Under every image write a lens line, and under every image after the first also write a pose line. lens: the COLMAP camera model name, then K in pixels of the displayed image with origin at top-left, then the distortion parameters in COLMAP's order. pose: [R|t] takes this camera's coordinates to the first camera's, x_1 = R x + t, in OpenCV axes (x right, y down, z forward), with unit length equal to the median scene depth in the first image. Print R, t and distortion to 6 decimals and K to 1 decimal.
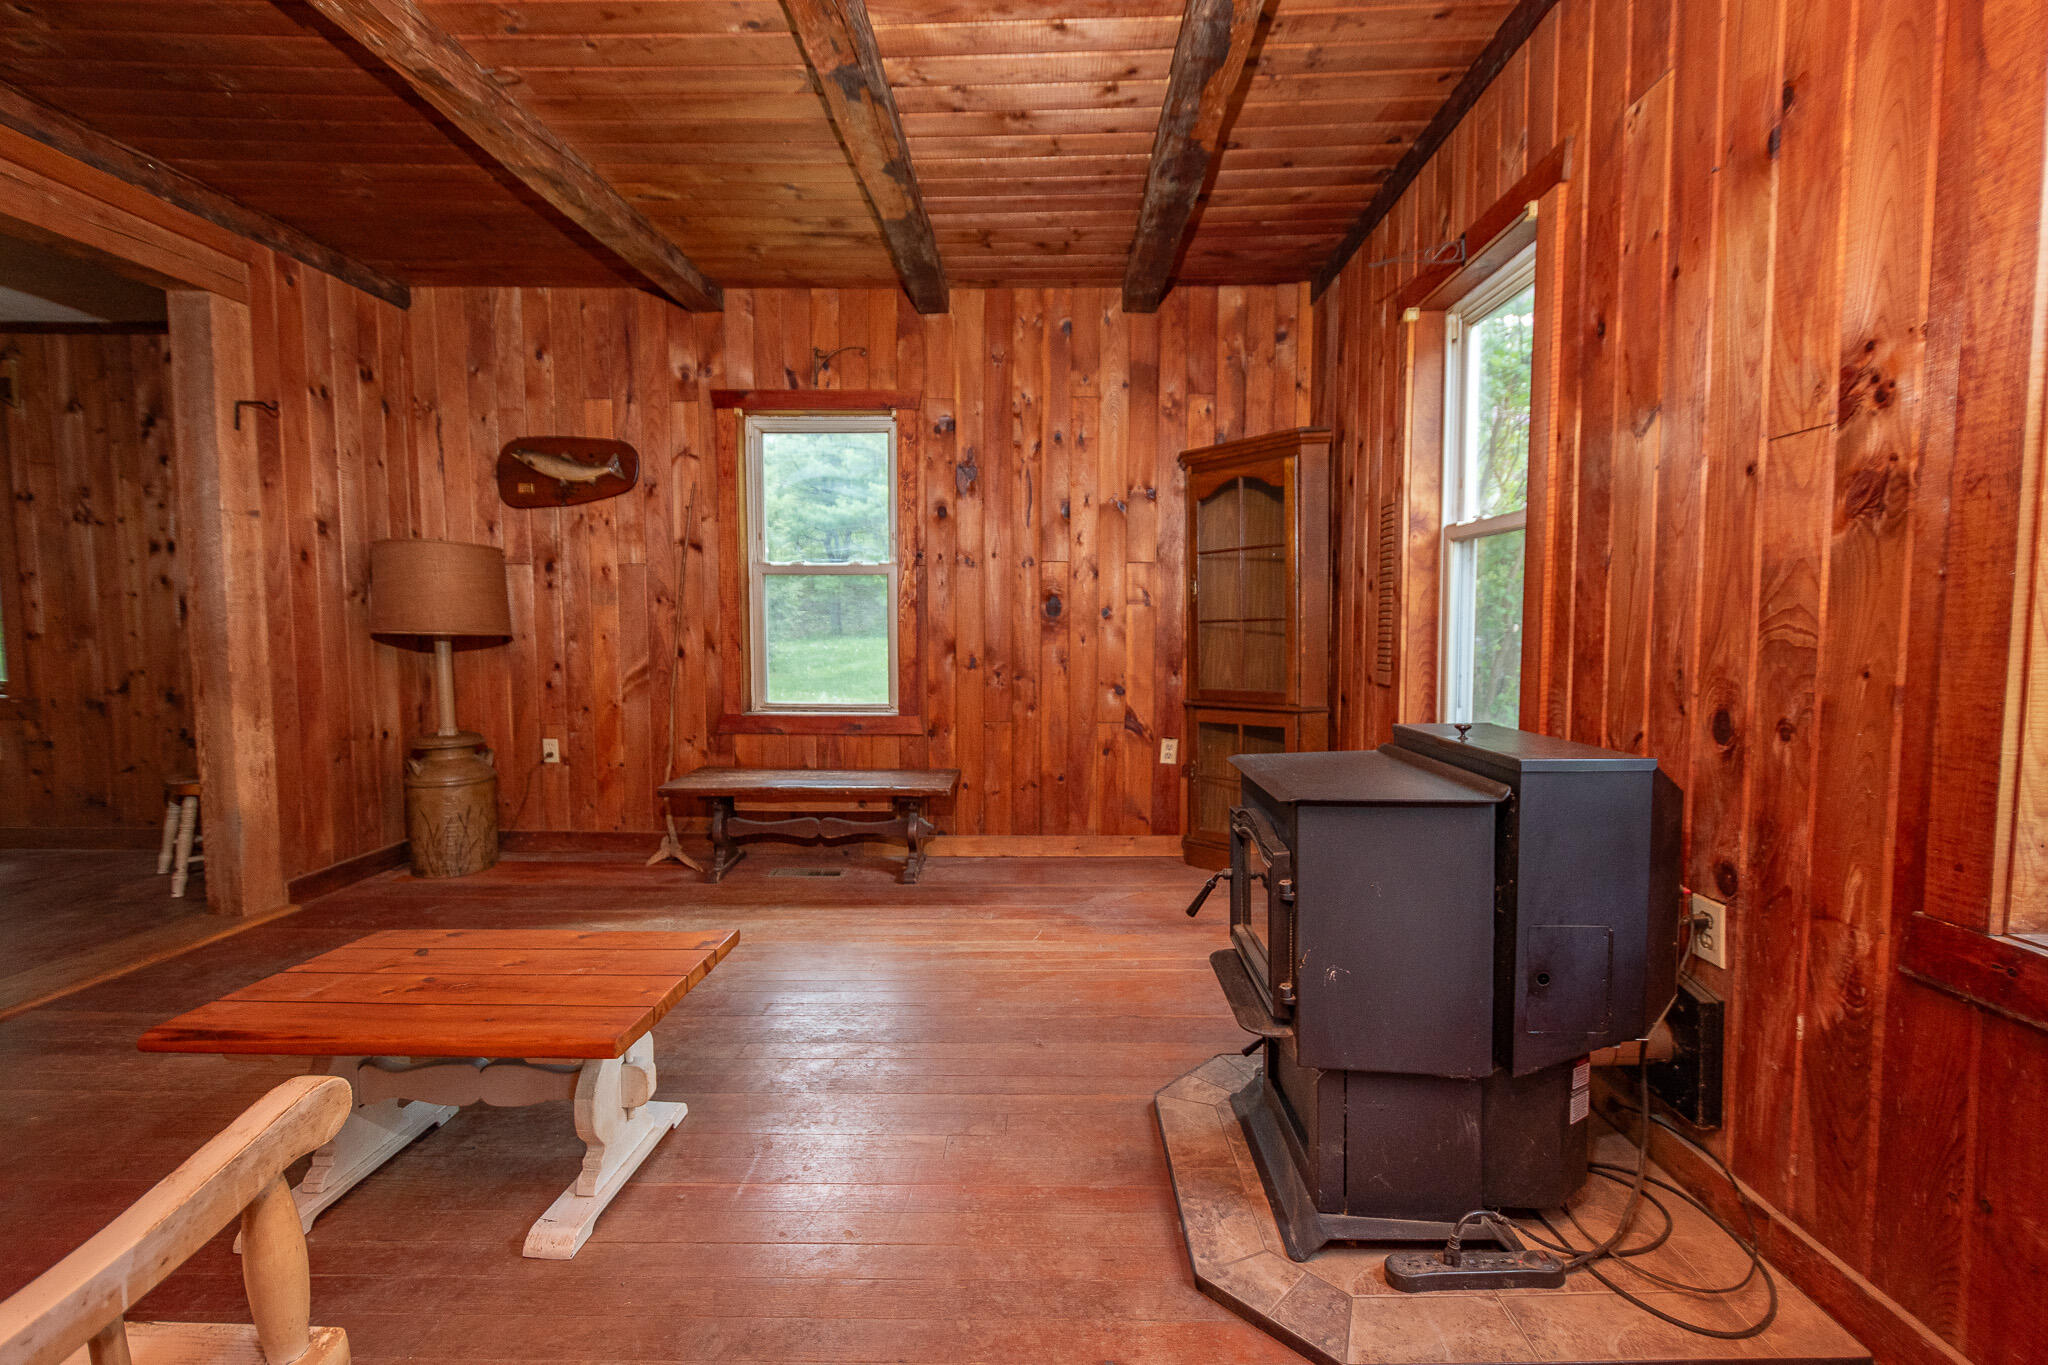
lens RADIAL K [[909.9, 0, 1038.1], [0, 909.9, 683.7], [0, 0, 1]] dist [0.014618, -0.004259]
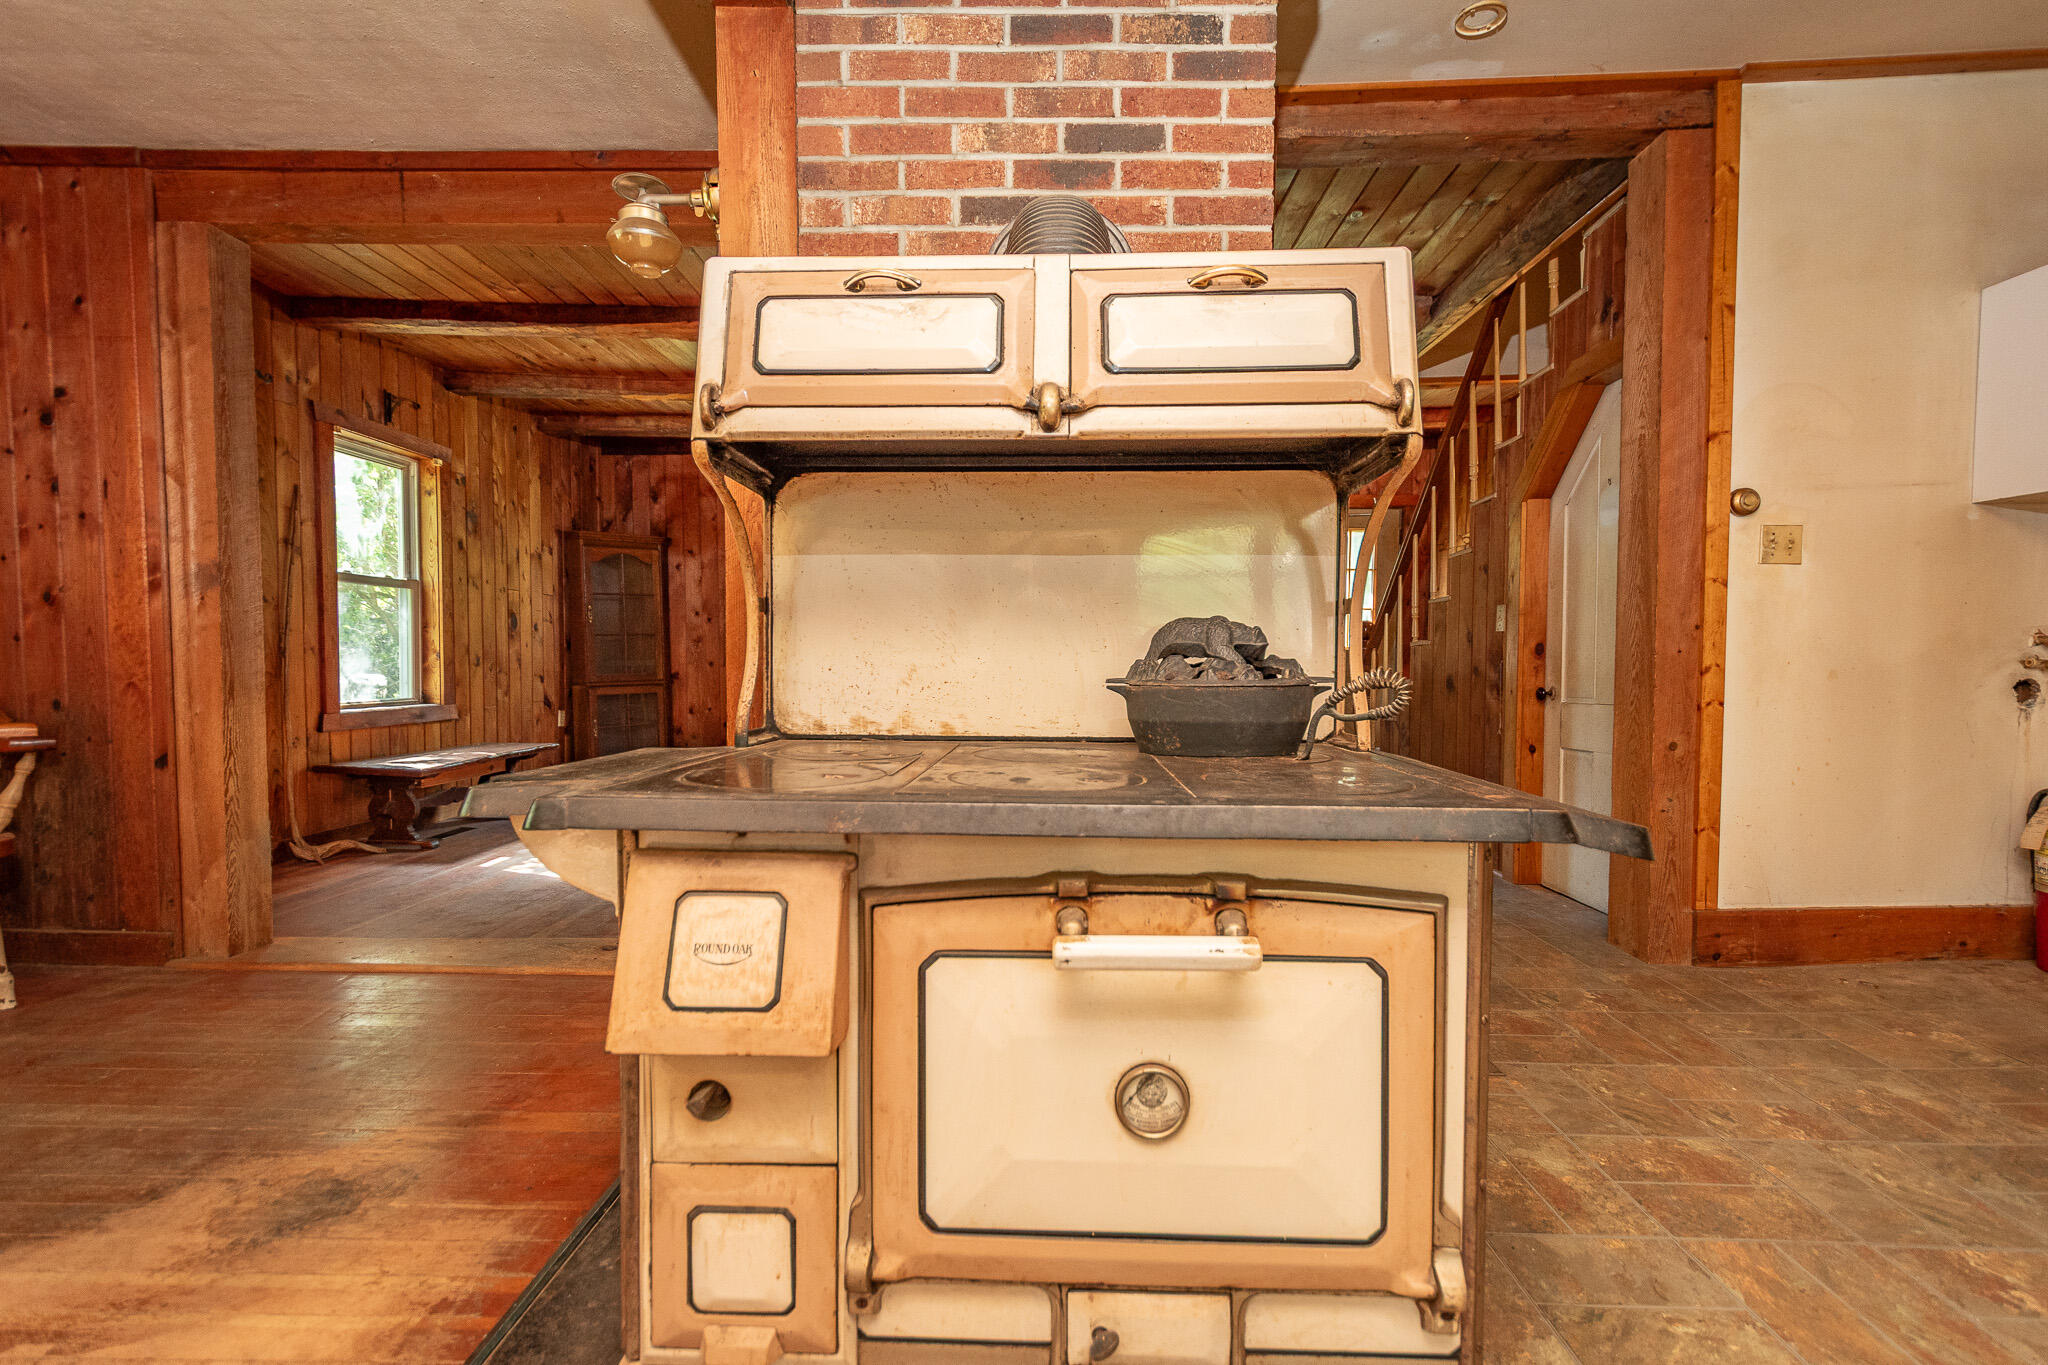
lens RADIAL K [[909.9, 0, 1018.0], [0, 909.9, 688.1], [0, 0, 1]] dist [0.014618, -0.004259]
pose [[0.011908, -0.033694, 0.999361, -1.399352], [0.066571, 0.997241, 0.032829, 0.023674], [-0.997711, 0.066138, 0.014119, 0.204295]]
